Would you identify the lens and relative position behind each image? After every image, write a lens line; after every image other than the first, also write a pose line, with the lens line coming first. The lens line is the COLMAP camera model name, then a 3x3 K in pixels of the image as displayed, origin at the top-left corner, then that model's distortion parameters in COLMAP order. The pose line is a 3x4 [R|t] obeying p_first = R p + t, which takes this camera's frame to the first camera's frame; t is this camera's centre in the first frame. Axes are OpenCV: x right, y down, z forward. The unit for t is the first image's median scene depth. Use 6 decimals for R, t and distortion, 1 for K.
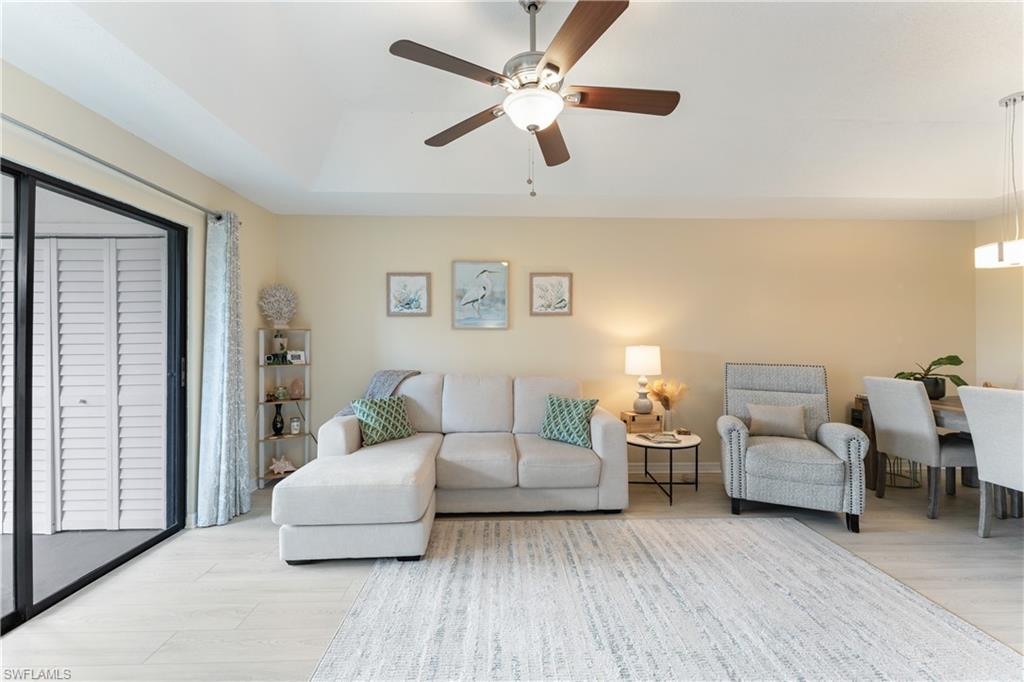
lens RADIAL K [[414.3, 0, 511.6], [0, 414.3, 340.1], [0, 0, 1]] dist [0.001287, 0.000218]
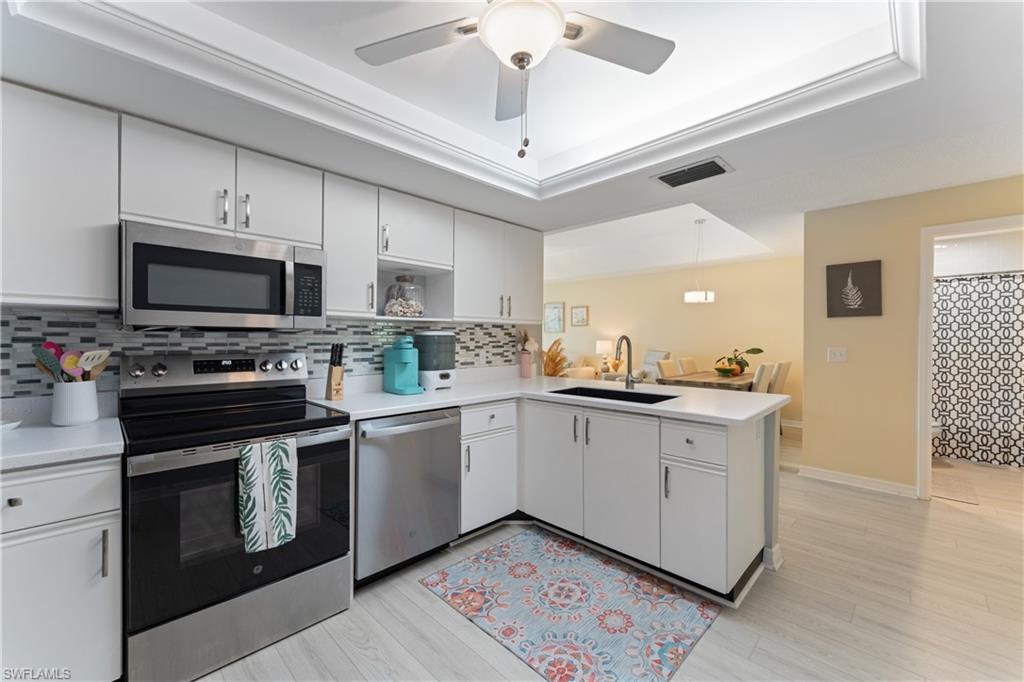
lens RADIAL K [[414.3, 0, 509.3], [0, 414.3, 340.1], [0, 0, 1]] dist [0.001287, 0.000218]
pose [[0.684984, 0.005195, -0.728539, 1.427655], [-0.000790, 0.999979, 0.006388, 0.000965], [0.728558, -0.003800, 0.684974, -0.756161]]
